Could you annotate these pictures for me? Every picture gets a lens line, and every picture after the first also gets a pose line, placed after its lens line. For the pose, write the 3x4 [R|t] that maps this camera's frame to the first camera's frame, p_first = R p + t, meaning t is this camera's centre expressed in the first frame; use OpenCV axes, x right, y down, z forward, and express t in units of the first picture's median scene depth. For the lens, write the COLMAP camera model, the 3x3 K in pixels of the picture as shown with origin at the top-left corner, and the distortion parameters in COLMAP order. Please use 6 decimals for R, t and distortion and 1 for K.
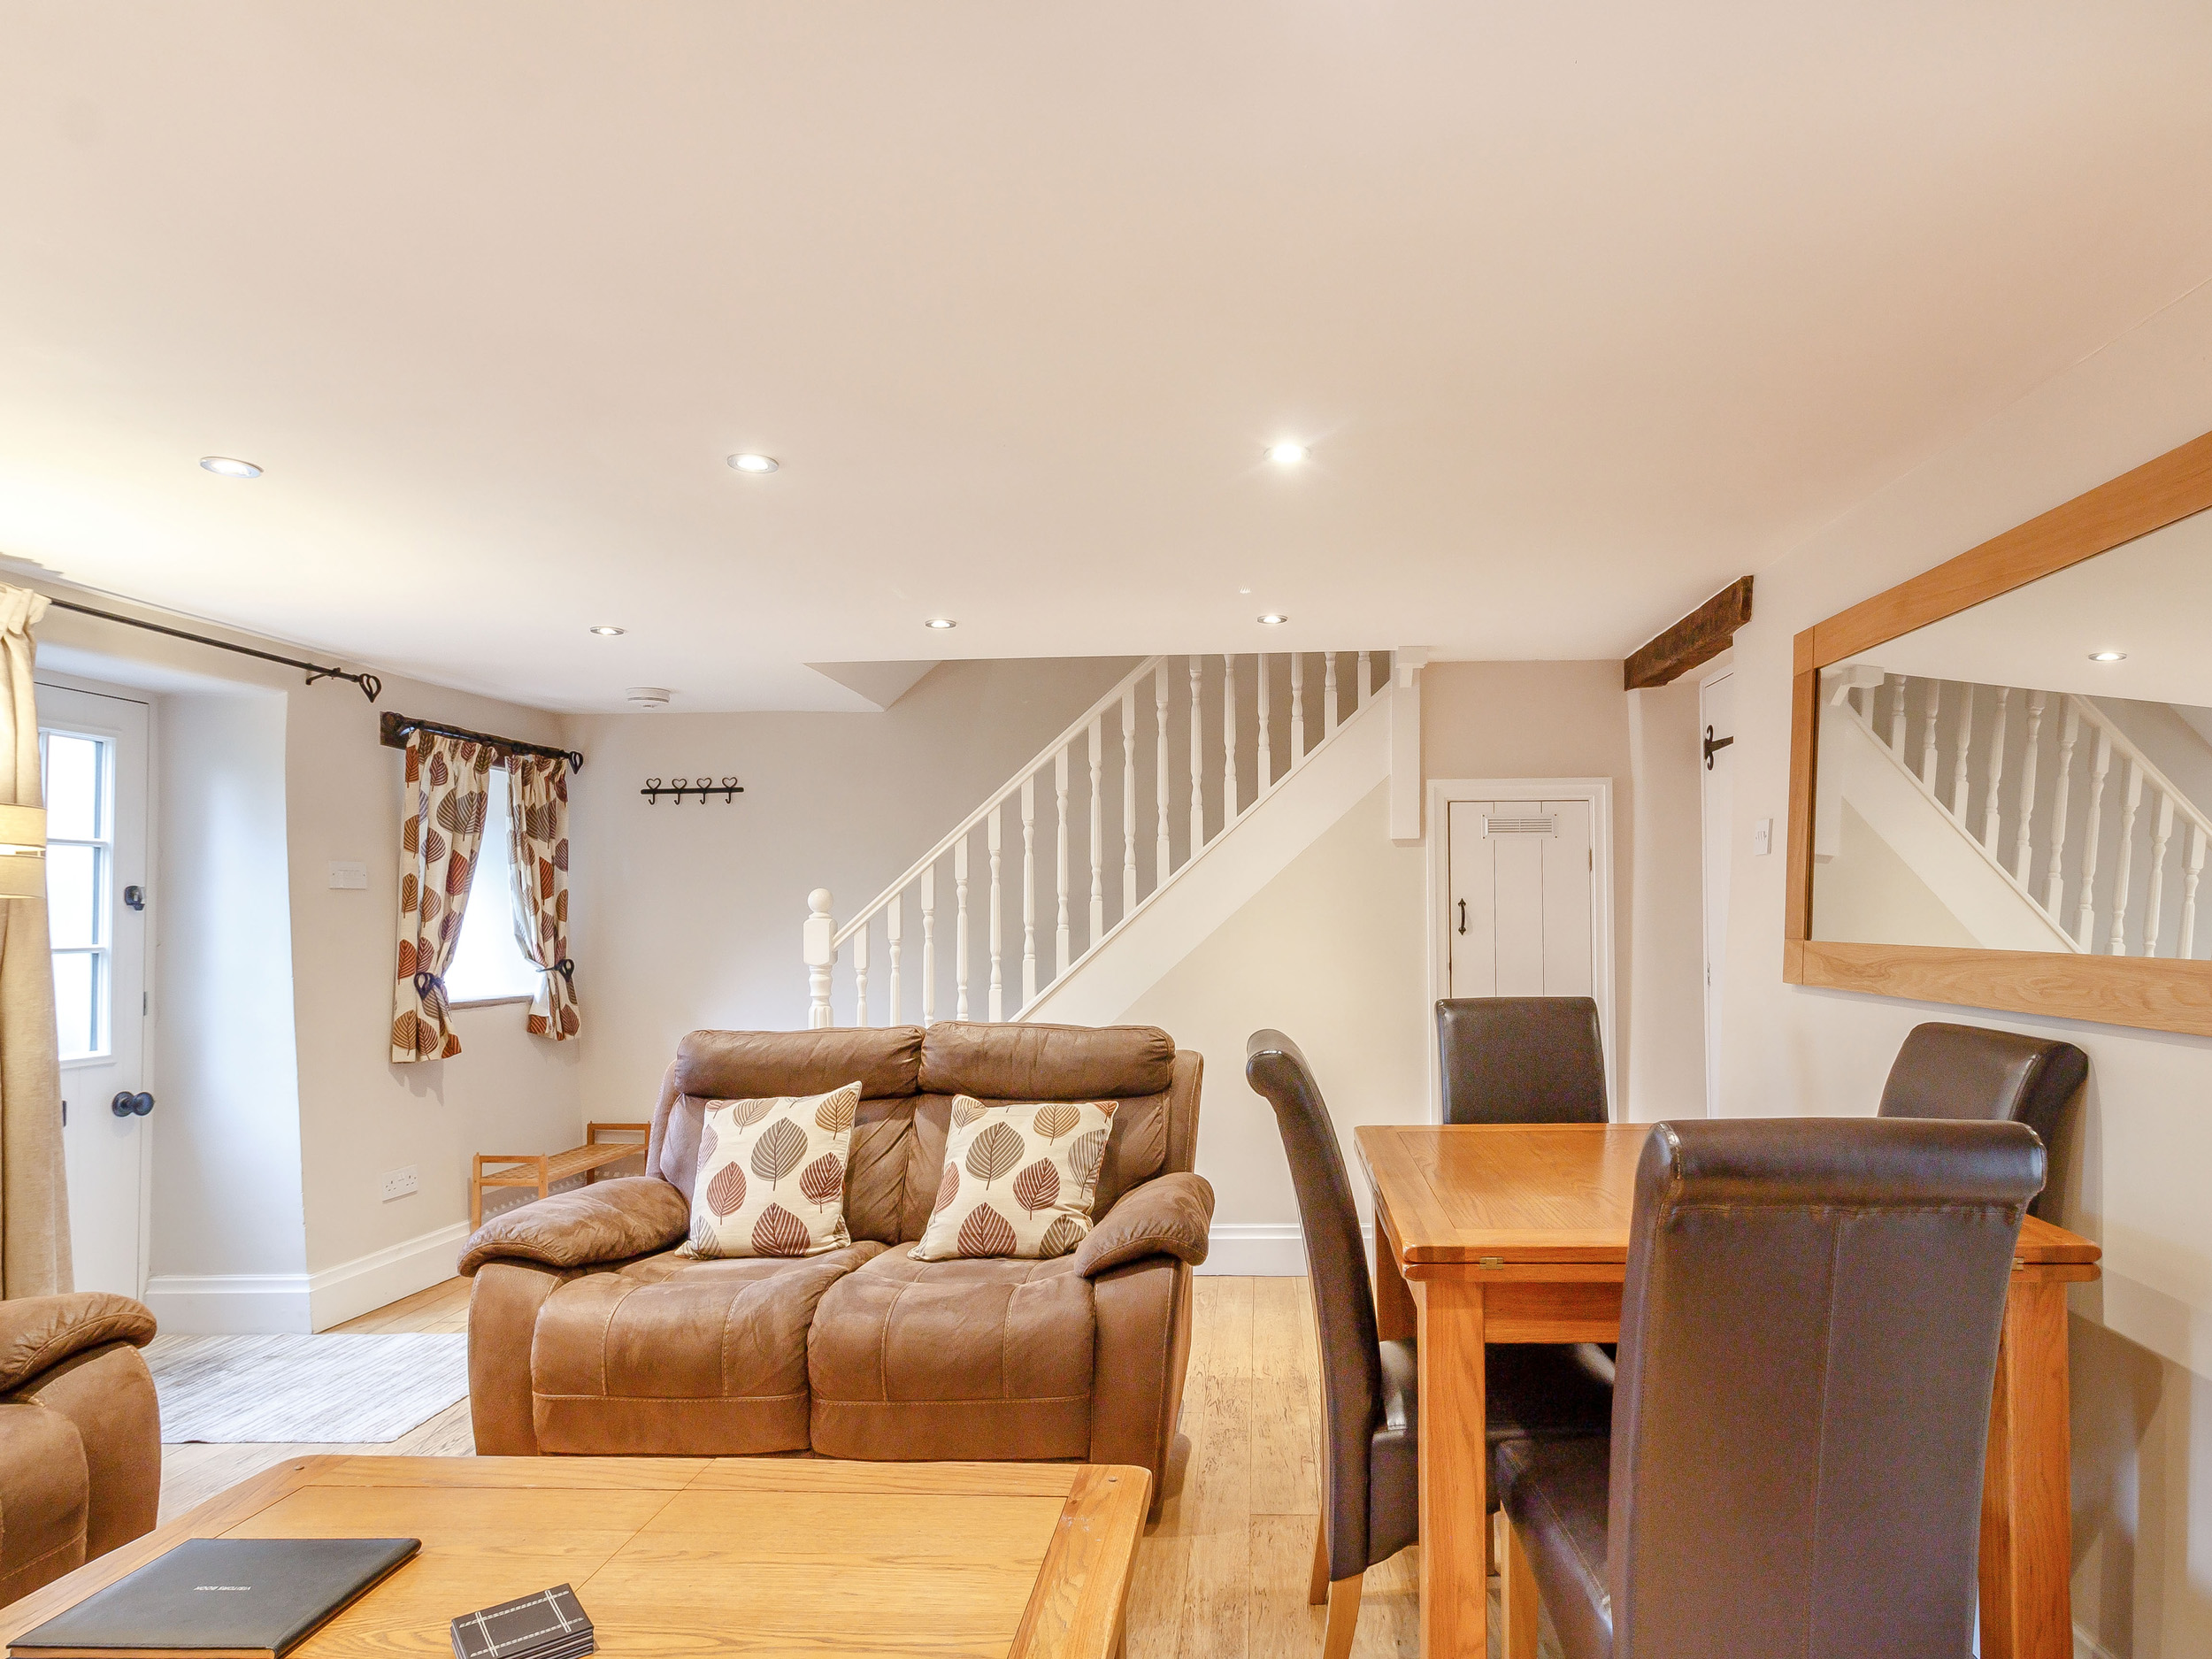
lens RADIAL K [[1232.1, 0, 1212.0], [0, 1232.1, 901.6], [0, 0, 1]] dist [0.003608, -0.001065]
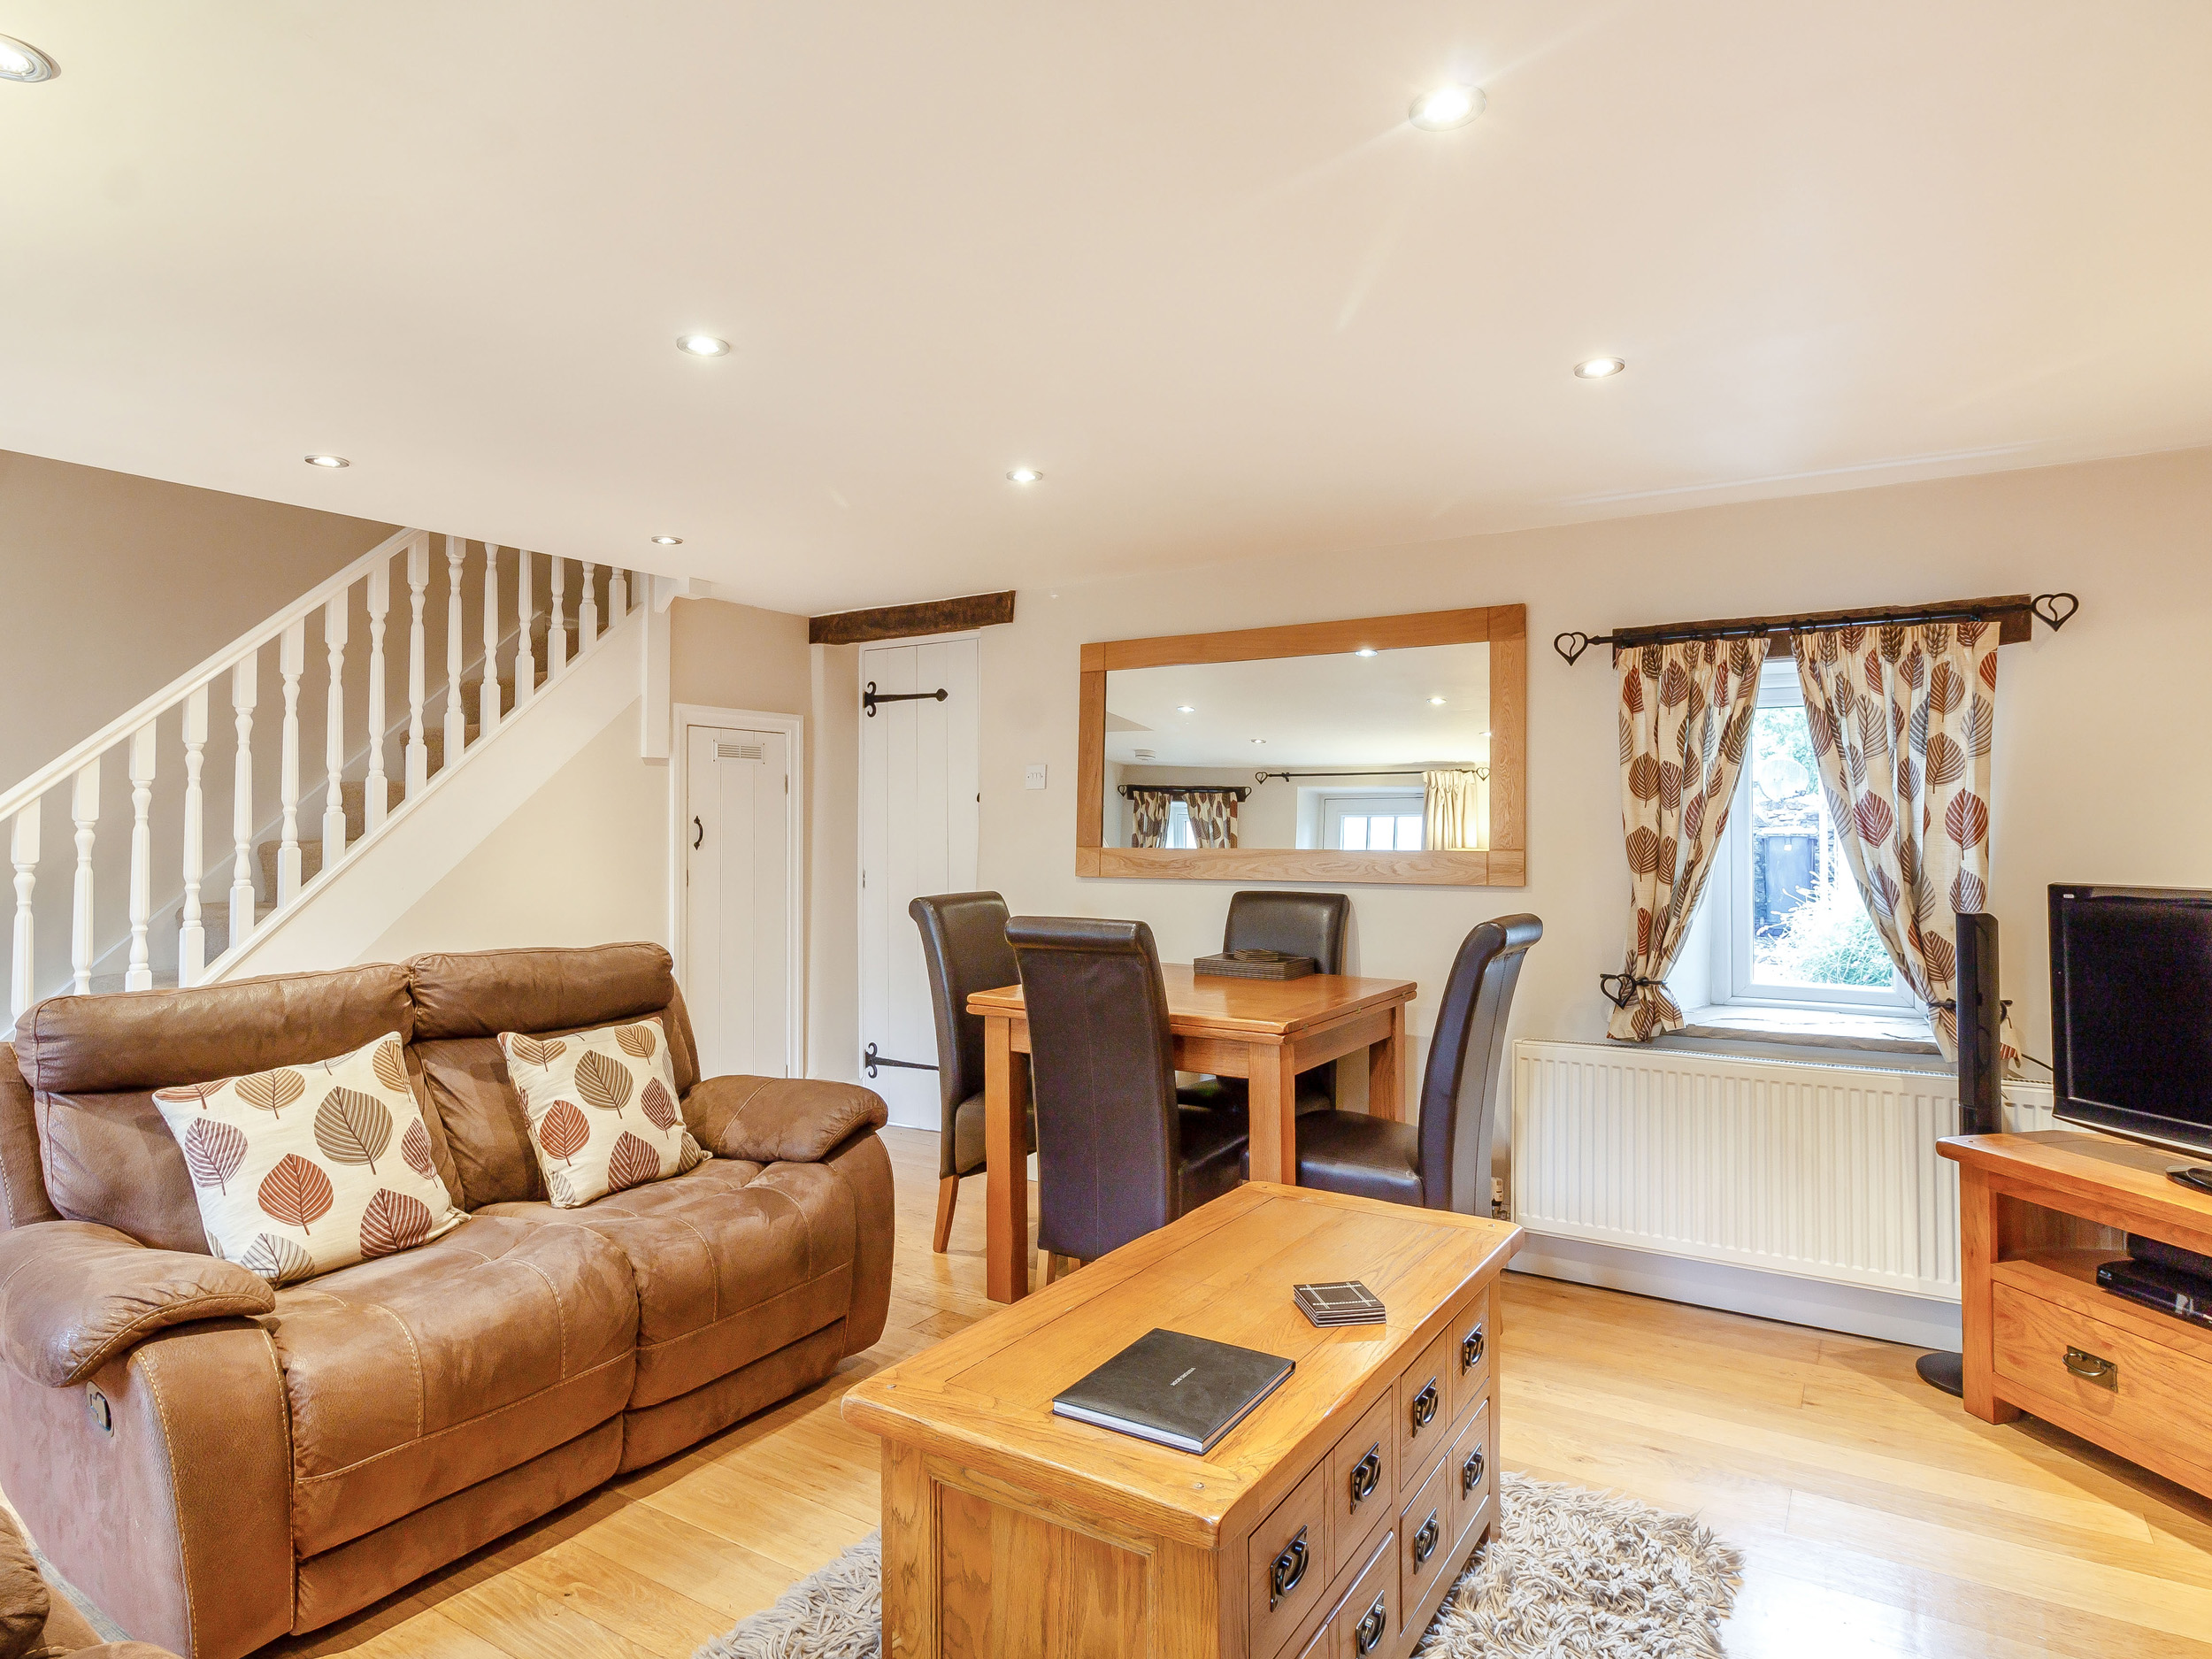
lens RADIAL K [[1261.6, 0, 1113.0], [0, 1261.6, 833.9], [0, 0, 1]] dist [0.017145, -0.000792]
pose [[0.512148, 0.003796, 0.858889, -0.702966], [-0.008163, 0.999967, 0.000448, 0.011539], [-0.858858, -0.007240, 0.512162, 0.158760]]
